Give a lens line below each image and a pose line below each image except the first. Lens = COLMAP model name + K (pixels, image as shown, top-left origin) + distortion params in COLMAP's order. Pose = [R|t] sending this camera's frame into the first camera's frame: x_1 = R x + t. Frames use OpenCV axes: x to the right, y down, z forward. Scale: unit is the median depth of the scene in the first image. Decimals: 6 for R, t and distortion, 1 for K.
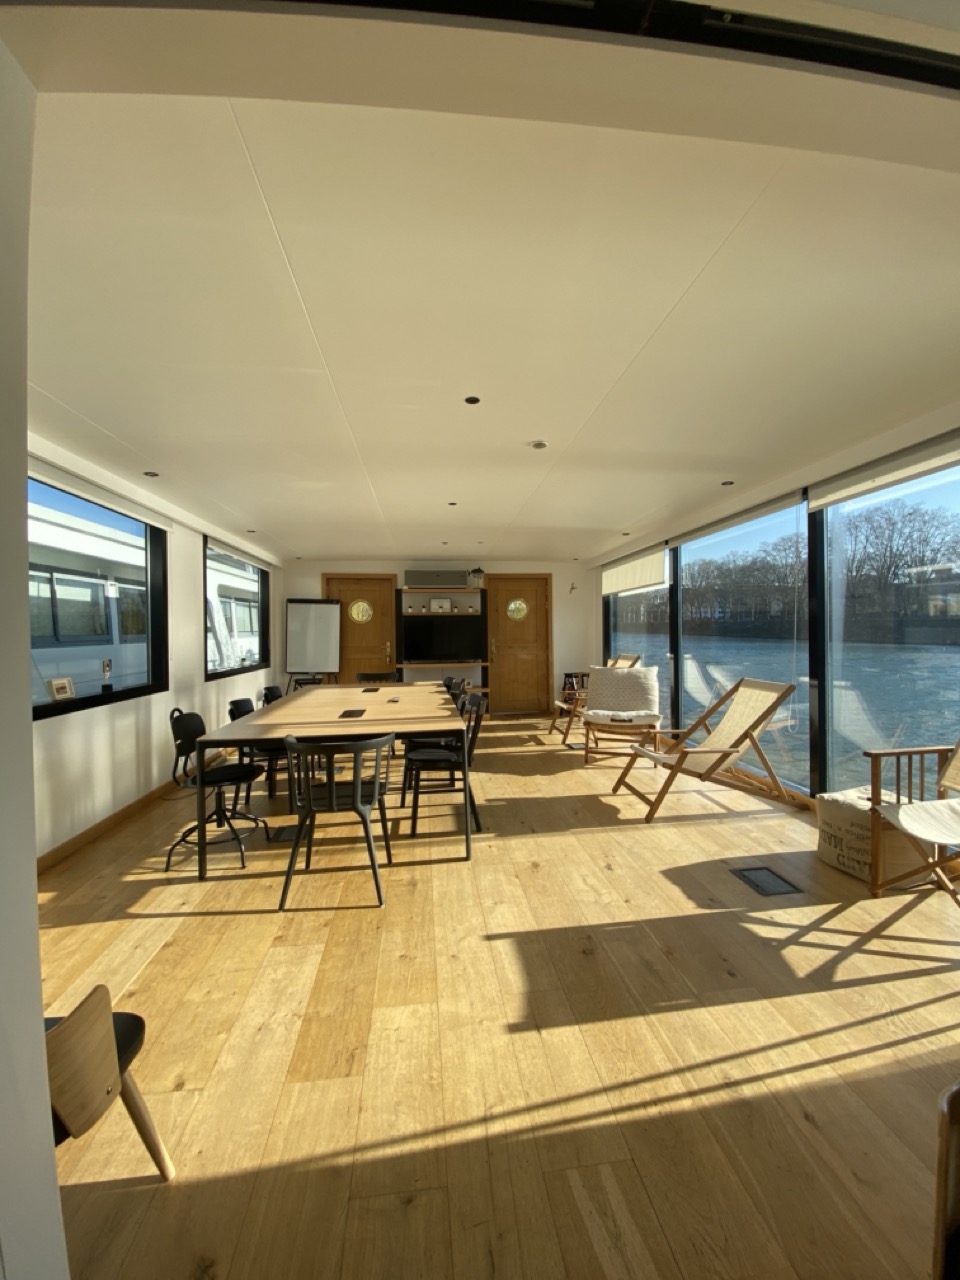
lens RADIAL K [[517.5, 0, 484.6], [0, 517.5, 628.5], [0, 0, 1]] dist [0.045990, -0.032273]
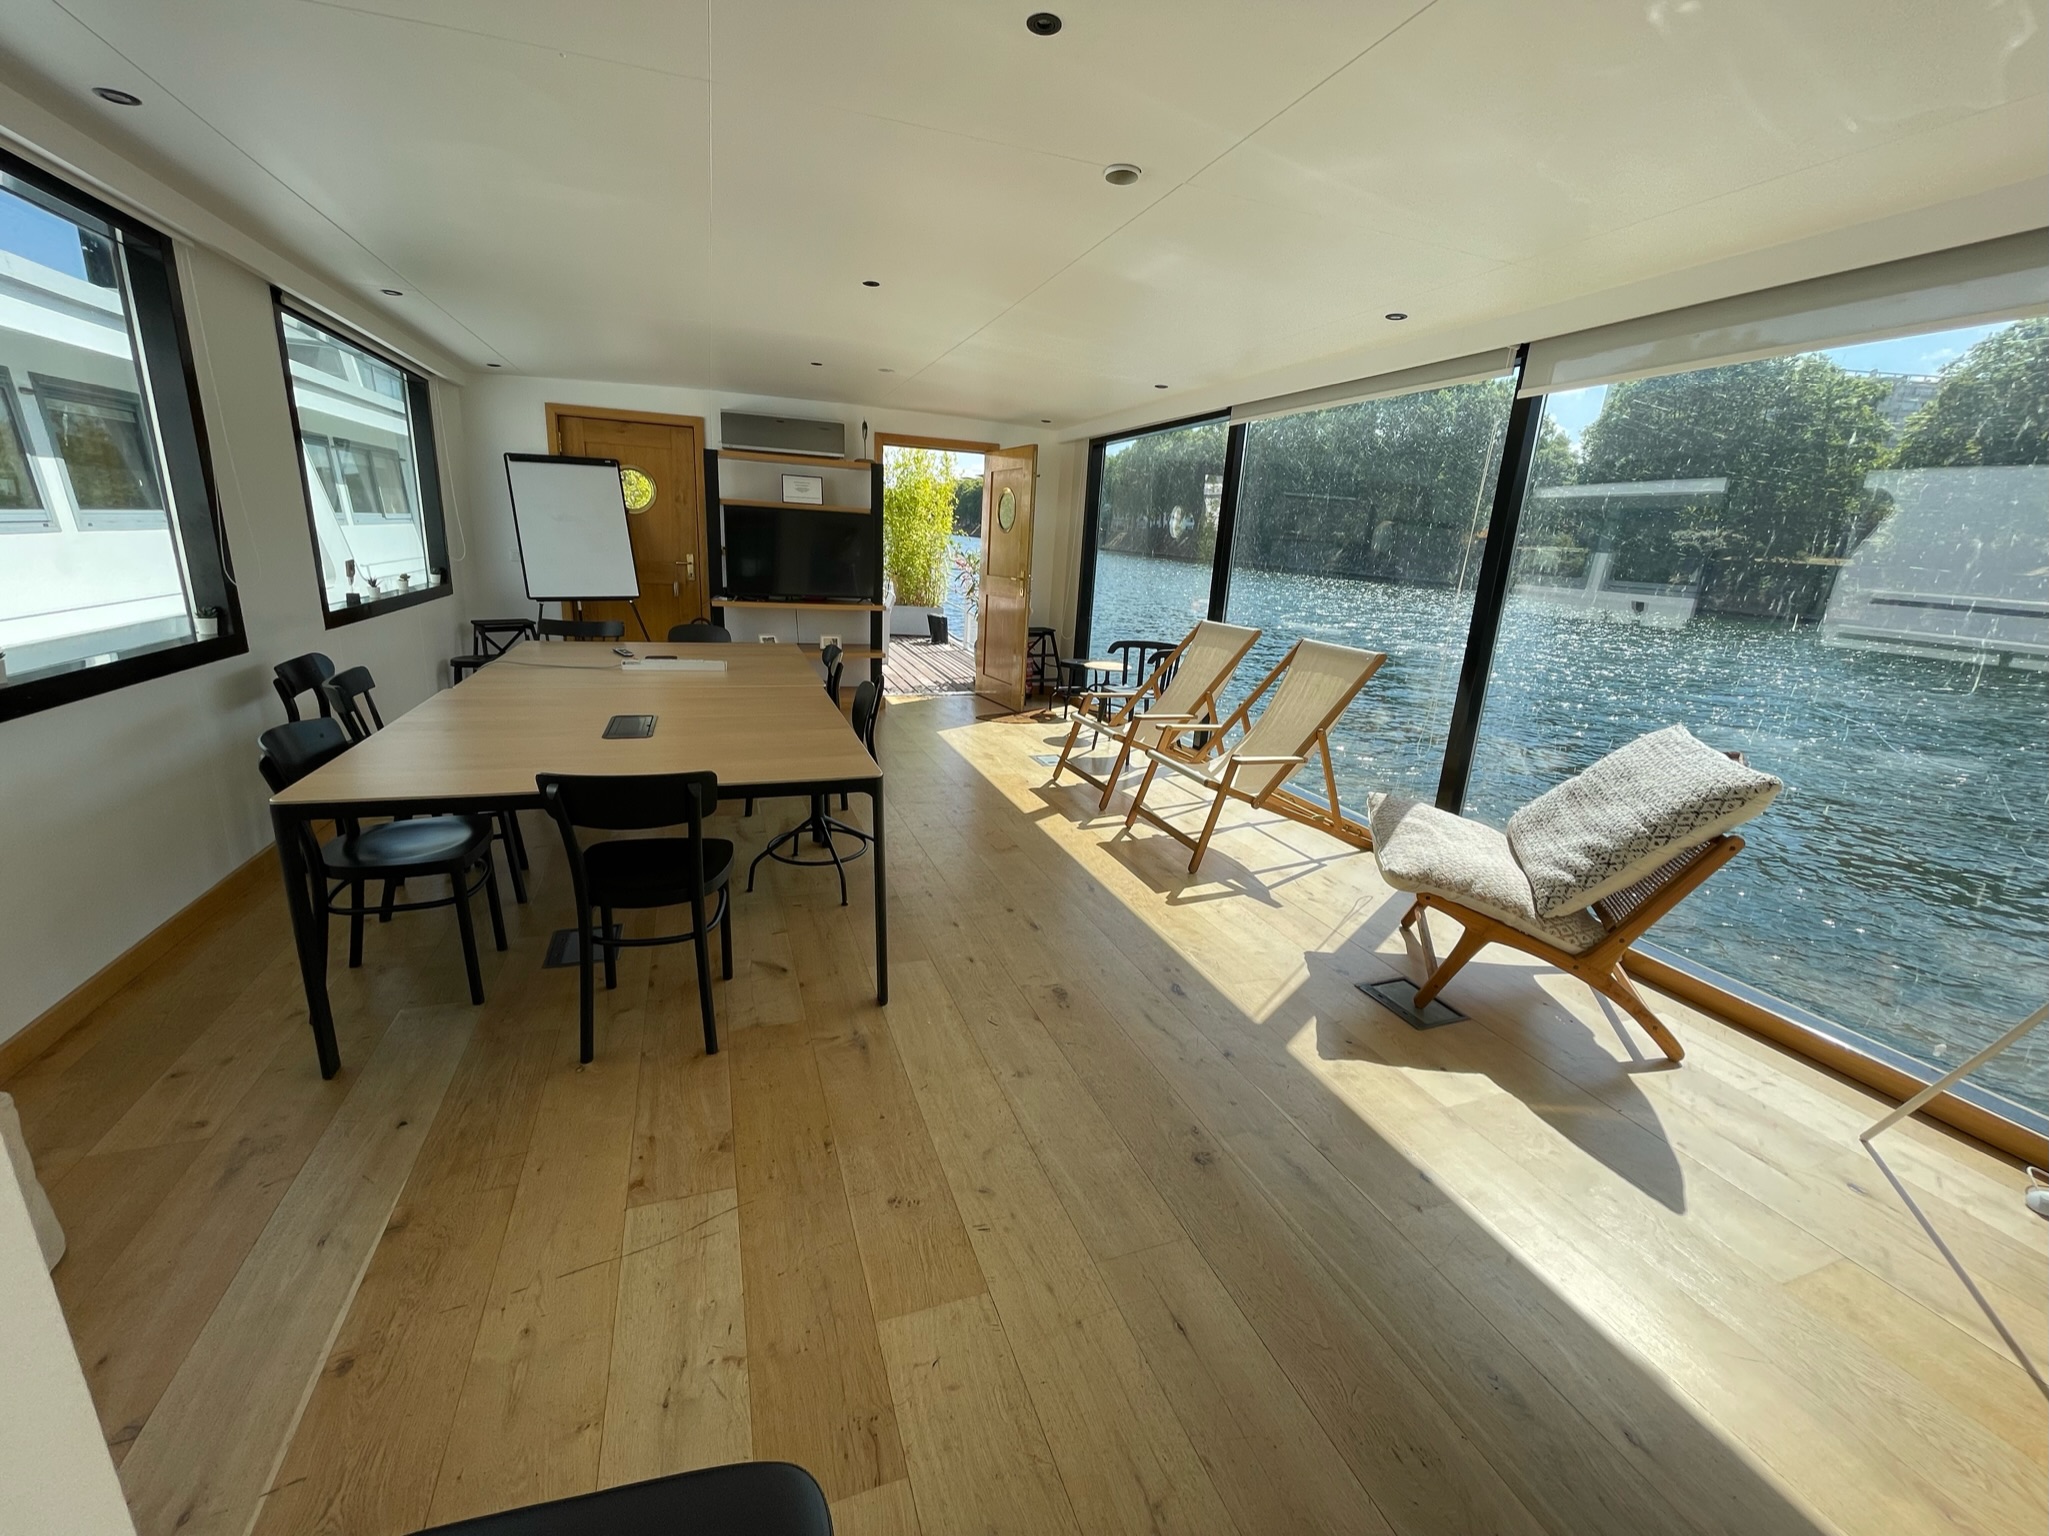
lens RADIAL K [[828.9, 0, 1026.0], [0, 828.9, 775.6], [0, 0, 1]] dist [-0.000812, 0.003208]
pose [[0.971145, 0.000305, 0.238491, -0.207129], [-0.068147, 0.958660, 0.276273, -0.052756], [-0.228547, -0.284554, 0.931018, 0.253044]]
